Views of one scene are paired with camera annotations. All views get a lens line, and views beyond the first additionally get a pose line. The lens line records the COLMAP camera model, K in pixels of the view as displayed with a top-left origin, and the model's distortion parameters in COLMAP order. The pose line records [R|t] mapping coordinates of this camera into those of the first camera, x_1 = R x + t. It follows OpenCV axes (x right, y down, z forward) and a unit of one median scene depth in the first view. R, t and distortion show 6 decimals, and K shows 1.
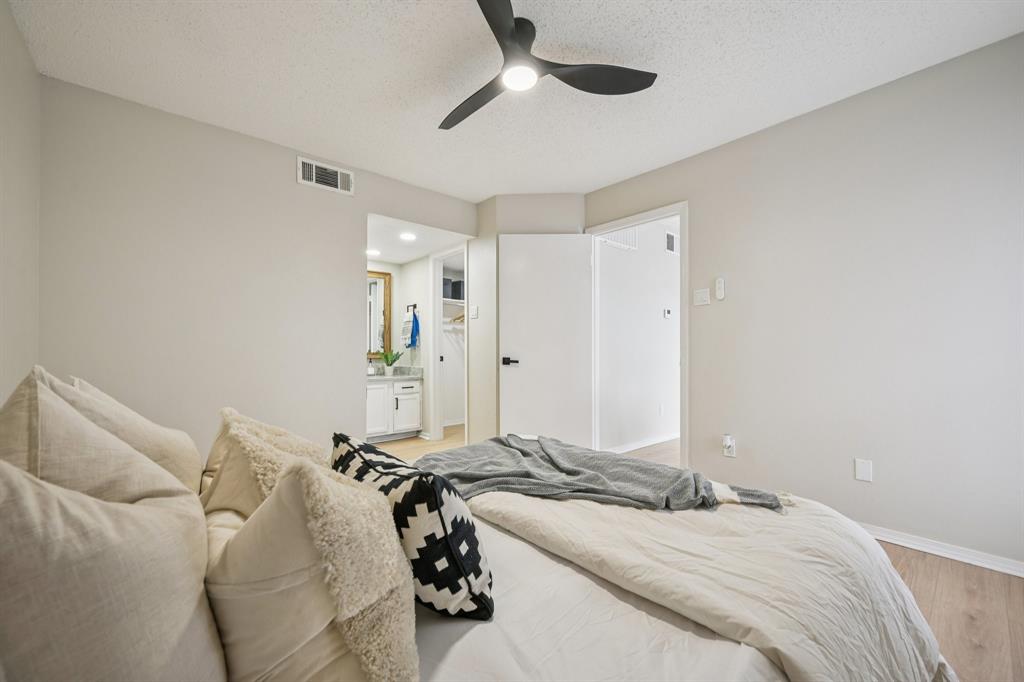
lens RADIAL K [[409.7, 0, 513.2], [0, 409.7, 342.8], [0, 0, 1]] dist [-0.003312, 0.001329]
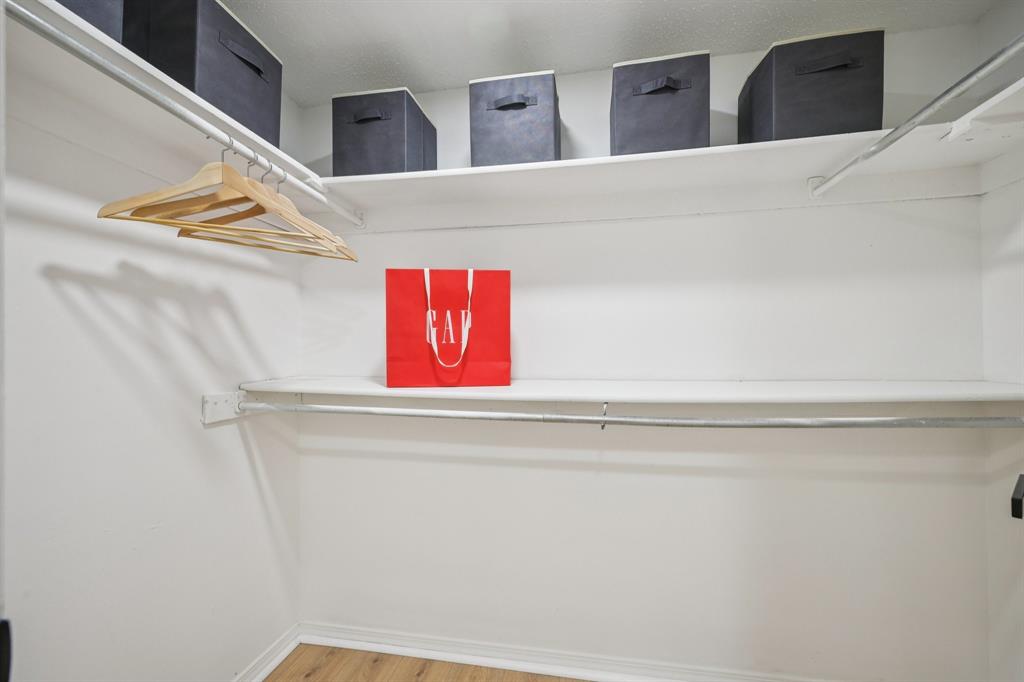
lens RADIAL K [[409.7, 0, 511.1], [0, 409.7, 349.1], [0, 0, 1]] dist [-0.003312, 0.001329]
pose [[0.782548, 0.006711, 0.622555, -0.146026], [-0.013068, 0.999899, 0.005647, -0.003411], [-0.622454, -0.012555, 0.782556, 0.882761]]
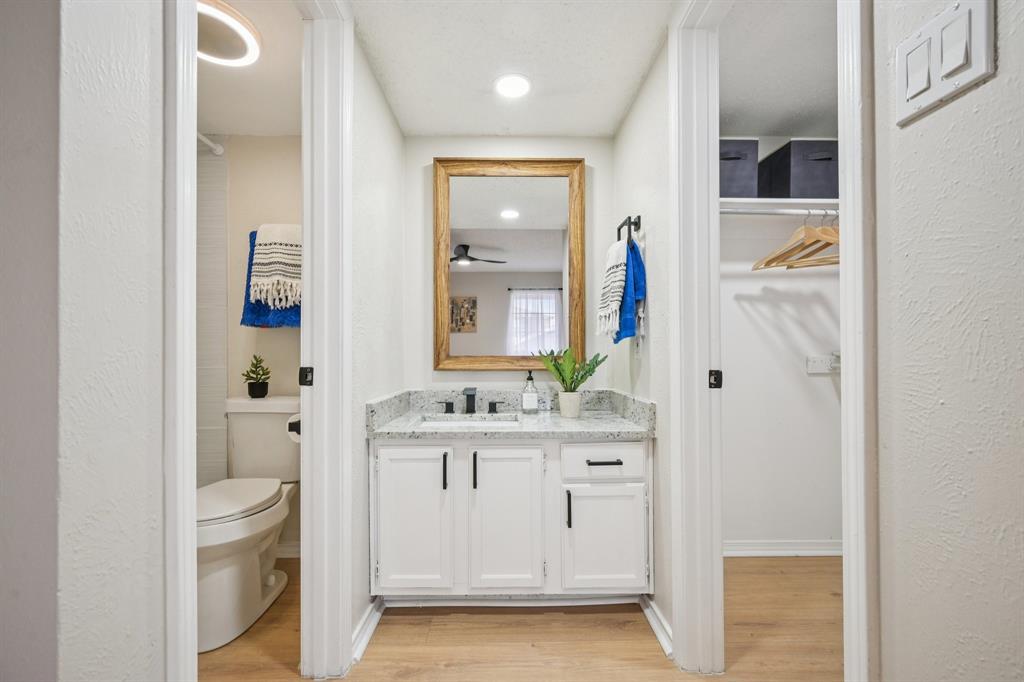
lens RADIAL K [[409.7, 0, 512.4], [0, 409.7, 348.9], [0, 0, 1]] dist [-0.003312, 0.001329]
pose [[0.762756, -0.004422, -0.646671, -0.096655], [0.010915, 0.999922, 0.006037, 0.014559], [0.646594, -0.011663, 0.762745, 0.676128]]
